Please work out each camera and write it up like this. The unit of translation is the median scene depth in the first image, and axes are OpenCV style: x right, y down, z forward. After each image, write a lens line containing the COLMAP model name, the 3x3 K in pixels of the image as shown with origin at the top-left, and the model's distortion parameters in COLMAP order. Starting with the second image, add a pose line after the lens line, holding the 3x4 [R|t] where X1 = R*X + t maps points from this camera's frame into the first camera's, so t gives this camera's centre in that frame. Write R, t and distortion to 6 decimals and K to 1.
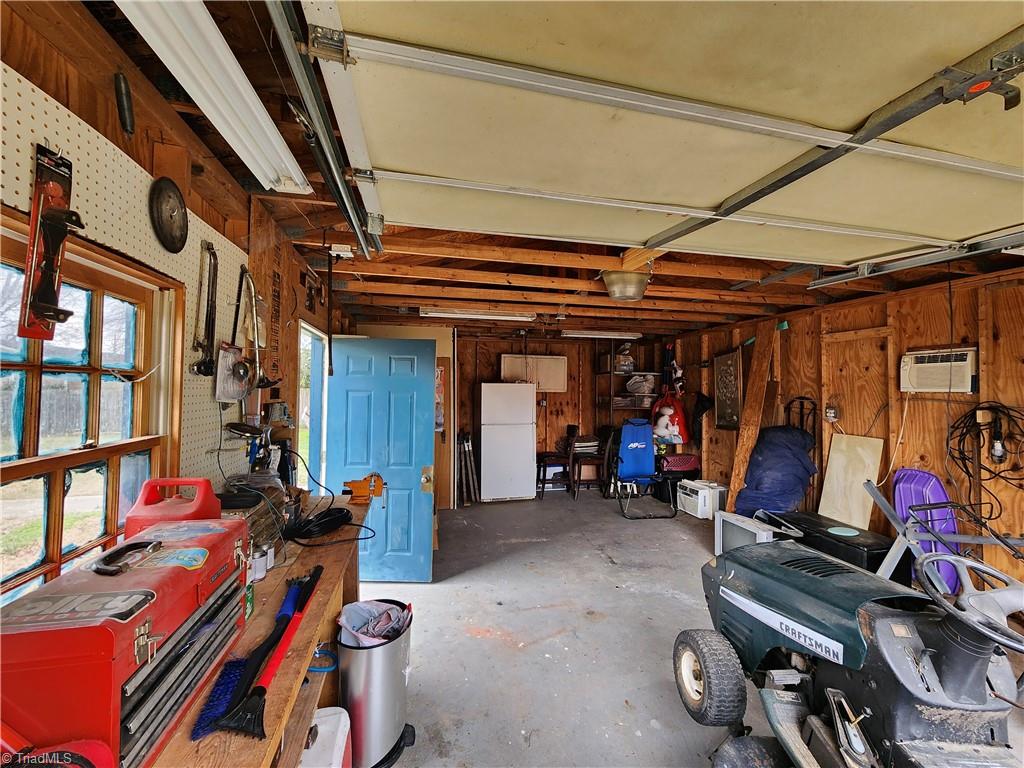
lens RADIAL K [[416.1, 0, 514.4], [0, 416.1, 379.7], [0, 0, 1]] dist [-0.002092, 0.000114]
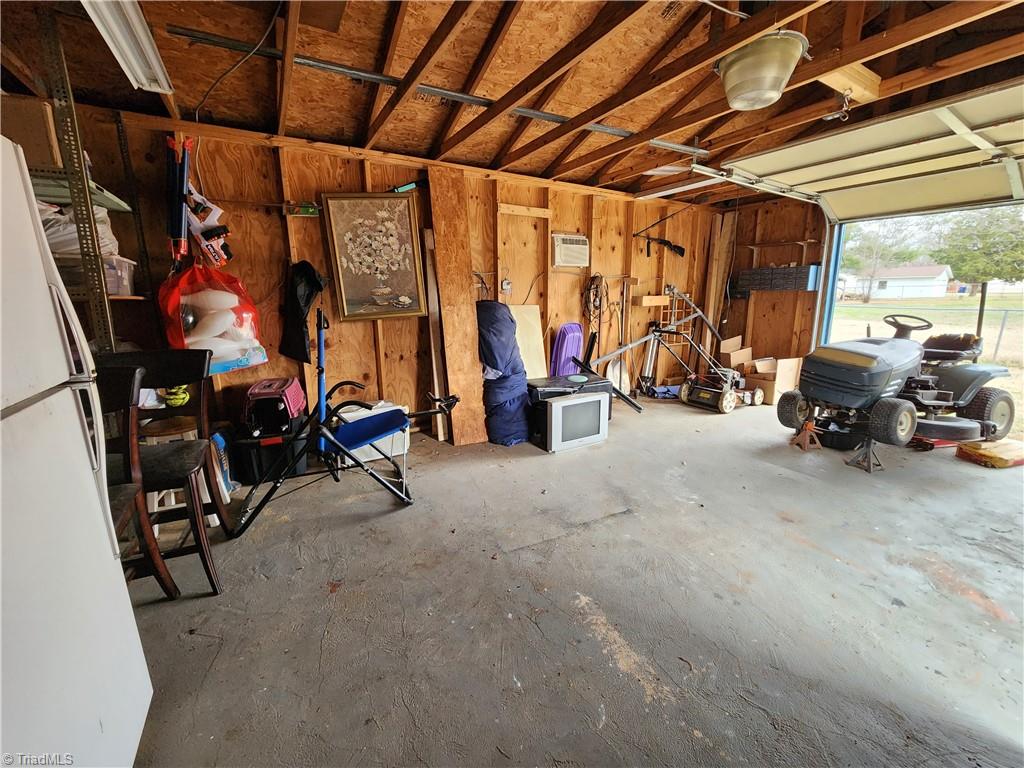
lens RADIAL K [[416.1, 0, 517.6], [0, 416.1, 386.0], [0, 0, 1]] dist [-0.002092, 0.000114]
pose [[-0.303095, -0.218313, 0.927617, -0.277600], [-0.018634, 0.974577, 0.223276, 0.093279], [-0.952778, 0.050389, -0.299458, 1.322782]]
